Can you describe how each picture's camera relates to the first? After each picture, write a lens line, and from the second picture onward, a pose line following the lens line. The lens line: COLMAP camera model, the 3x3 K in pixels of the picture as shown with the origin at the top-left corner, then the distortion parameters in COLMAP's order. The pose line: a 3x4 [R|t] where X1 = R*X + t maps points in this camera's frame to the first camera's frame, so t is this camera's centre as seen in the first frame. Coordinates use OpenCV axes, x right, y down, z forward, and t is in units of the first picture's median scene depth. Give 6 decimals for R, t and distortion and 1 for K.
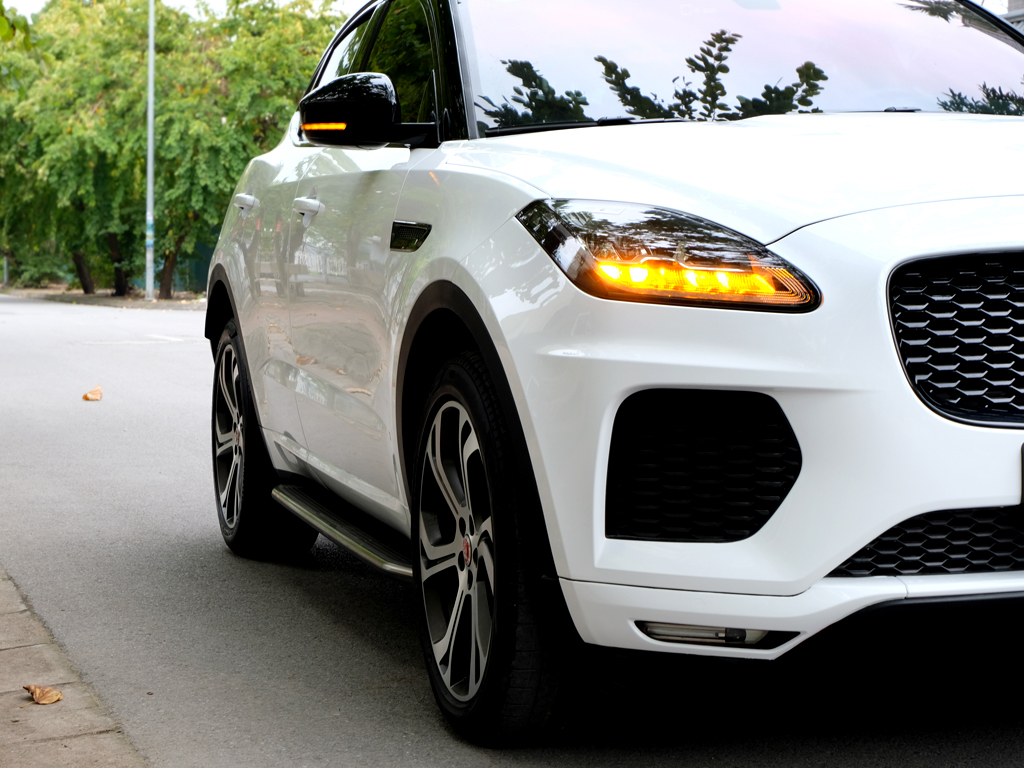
lens RADIAL K [[2101.0, 0, 512.0], [0, 2101.0, 384.0], [0, 0, 1]] dist [-0.068154, -0.162771]
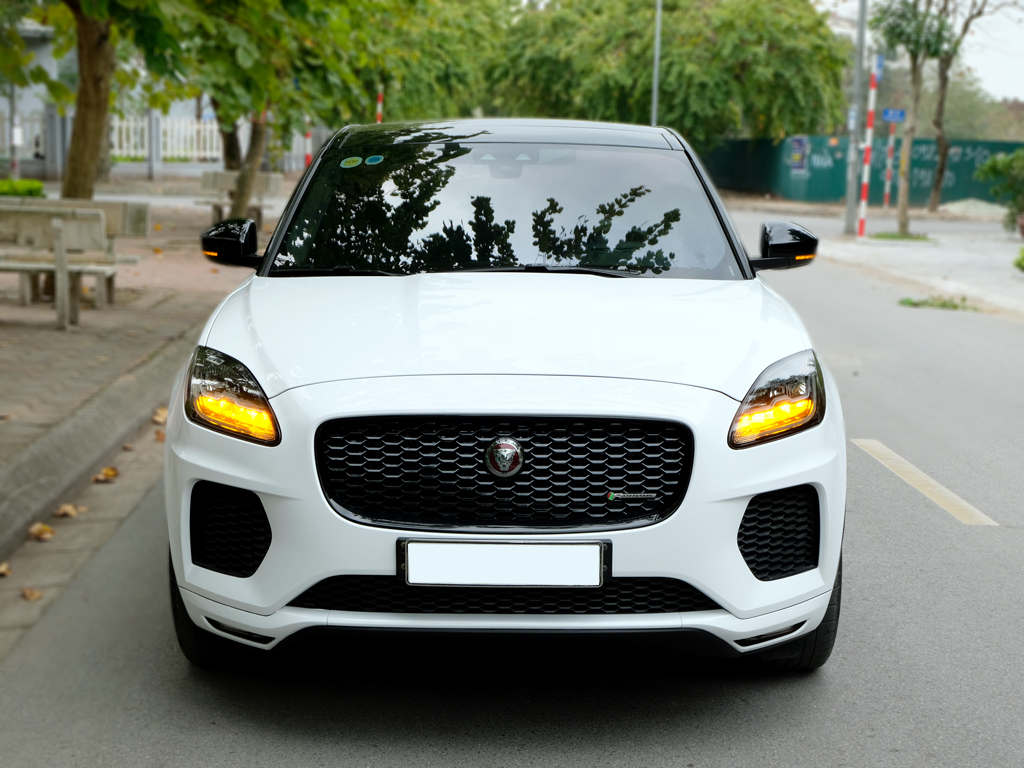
lens RADIAL K [[1577.7, 0, 567.6], [0, 1577.7, 383.6], [0, 0, 1]] dist [-0.011422, 0.065548]
pose [[0.960367, 0.065731, -0.270877, 0.061796], [-0.039848, 0.994192, 0.099973, -0.019245], [0.275875, -0.085217, 0.957408, -0.009121]]
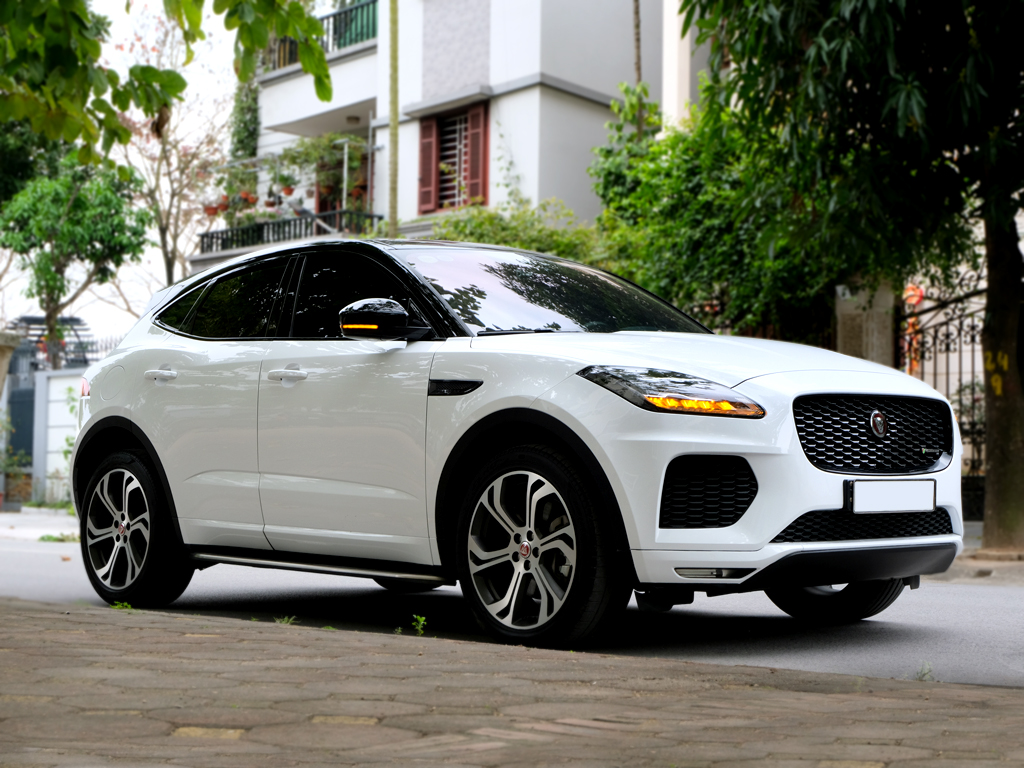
lens RADIAL K [[1683.5, 0, 512.0], [0, 1683.5, 384.0], [0, 0, 1]] dist [-0.004233, 0.044166]
pose [[0.916183, 0.031616, 0.399512, -0.070484], [0.012738, 0.994082, -0.107880, 0.010233], [-0.400558, 0.103927, 0.910358, -0.042682]]
